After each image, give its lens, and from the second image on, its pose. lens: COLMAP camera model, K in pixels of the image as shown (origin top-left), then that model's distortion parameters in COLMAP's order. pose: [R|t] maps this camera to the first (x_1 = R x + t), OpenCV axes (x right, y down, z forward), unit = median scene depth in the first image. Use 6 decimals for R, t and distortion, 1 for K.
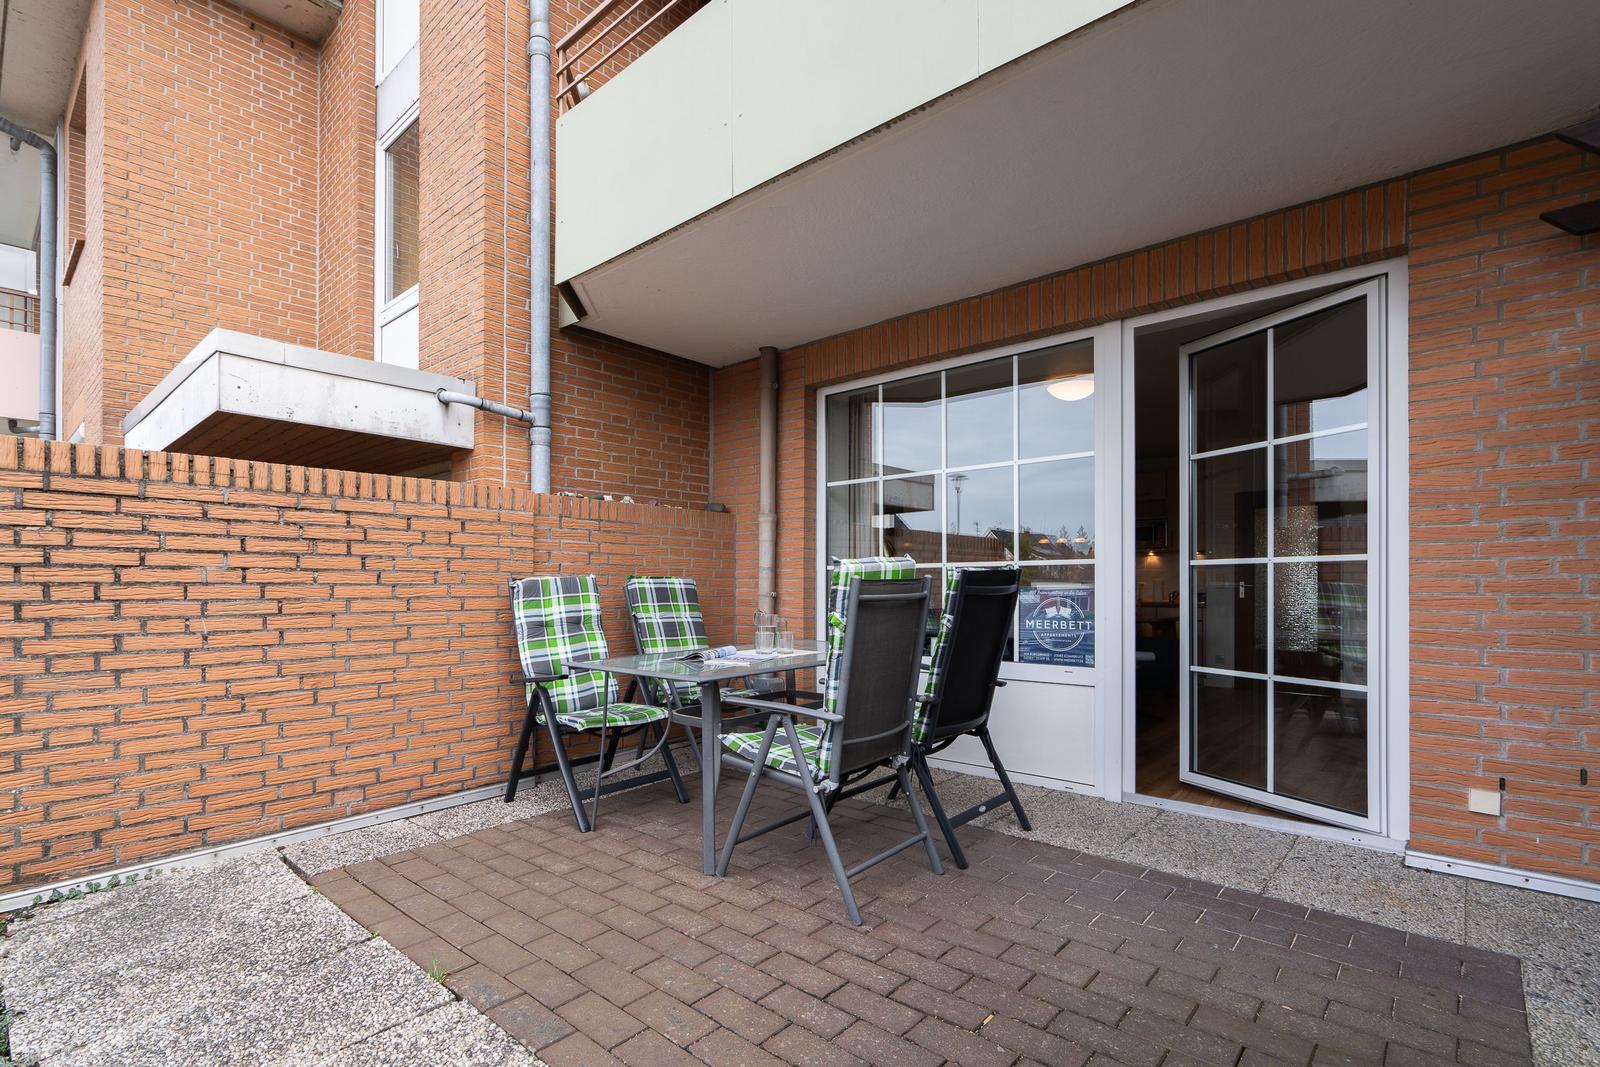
lens RADIAL K [[735.2, 0, 806.7], [0, 735.2, 563.7], [0, 0, 1]] dist [-0.005701, 0.003274]
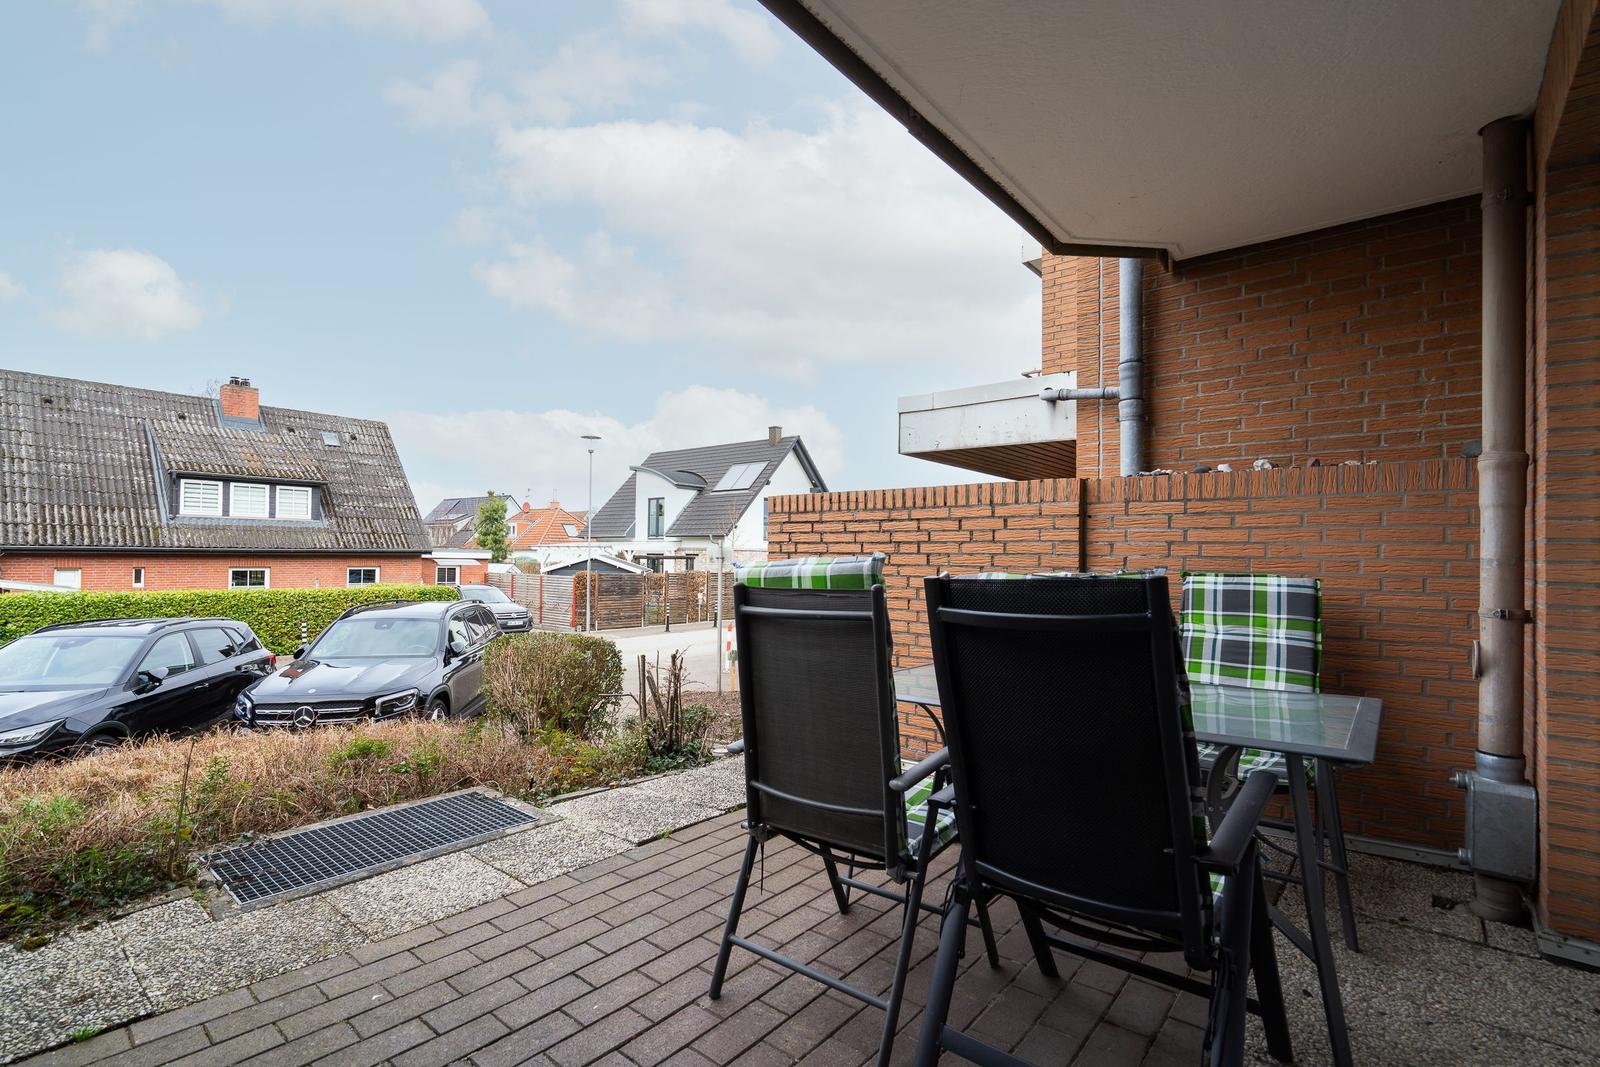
lens RADIAL K [[735.2, 0, 788.7], [0, 735.2, 543.4], [0, 0, 1]] dist [-0.005701, 0.003274]
pose [[0.025430, -0.021420, -0.999447, 0.600064], [0.018180, 0.999615, -0.020961, -0.006121], [0.999511, -0.017637, 0.025810, 0.697015]]
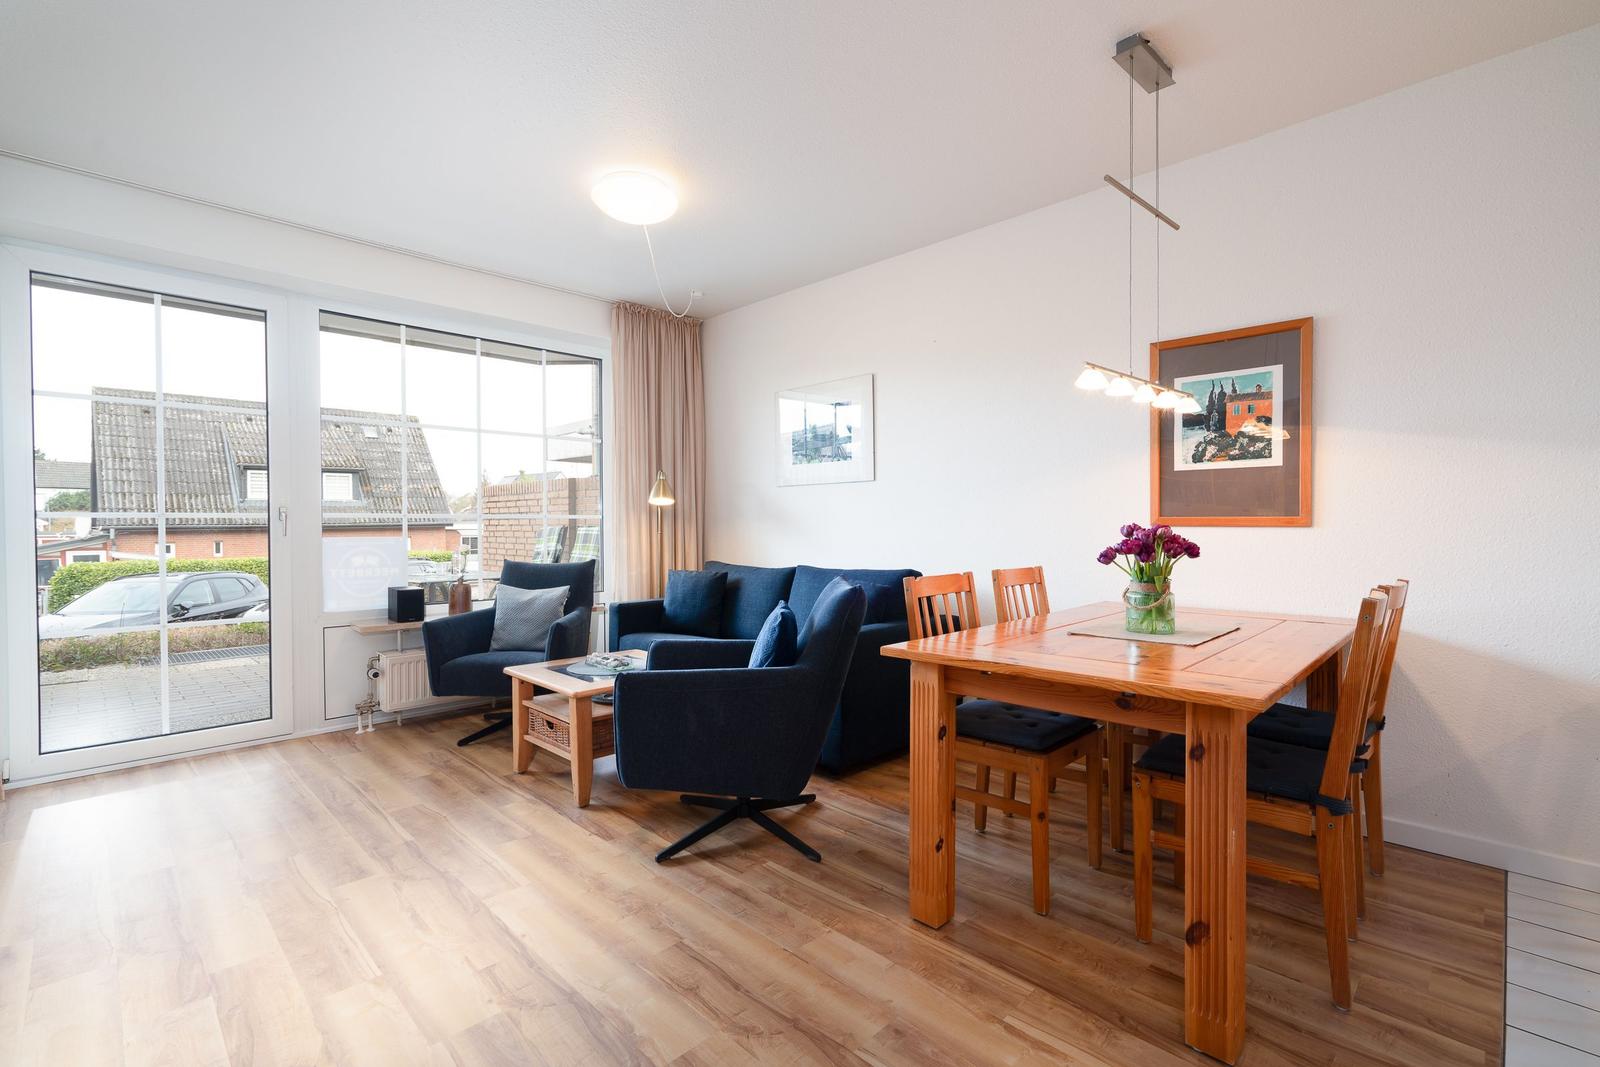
lens RADIAL K [[735.2, 0, 814.1], [0, 735.2, 530.4], [0, 0, 1]] dist [-0.005701, 0.003274]
pose [[-0.052519, 0.009541, -0.998574, 1.592134], [0.034786, 0.999365, 0.007719, 0.013794], [0.998014, -0.034331, -0.052817, 1.916688]]
